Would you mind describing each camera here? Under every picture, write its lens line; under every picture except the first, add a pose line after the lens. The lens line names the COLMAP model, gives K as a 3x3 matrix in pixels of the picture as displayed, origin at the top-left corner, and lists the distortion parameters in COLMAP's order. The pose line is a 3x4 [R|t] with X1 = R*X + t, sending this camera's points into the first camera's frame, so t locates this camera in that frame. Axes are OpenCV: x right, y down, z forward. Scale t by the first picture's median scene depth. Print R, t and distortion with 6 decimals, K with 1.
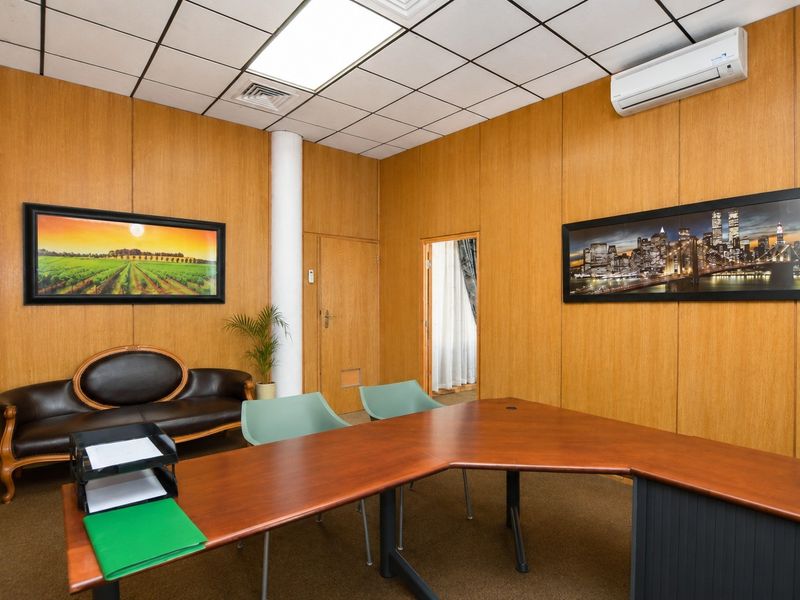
lens RADIAL K [[415.2, 0, 407.0], [0, 415.2, 300.4], [0, 0, 1]] dist [-0.000045, 0.000072]
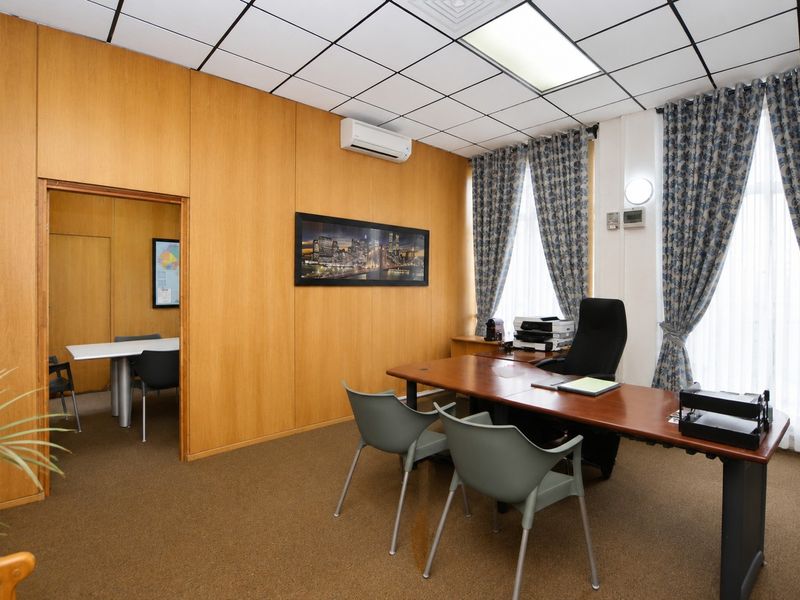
lens RADIAL K [[415.2, 0, 407.0], [0, 415.2, 300.4], [0, 0, 1]] dist [-0.000045, 0.000072]
pose [[-0.065381, -0.031390, 0.997367, -0.805305], [-0.011961, 0.999458, 0.030671, 0.007592], [-0.997789, -0.009924, -0.065721, 0.884110]]
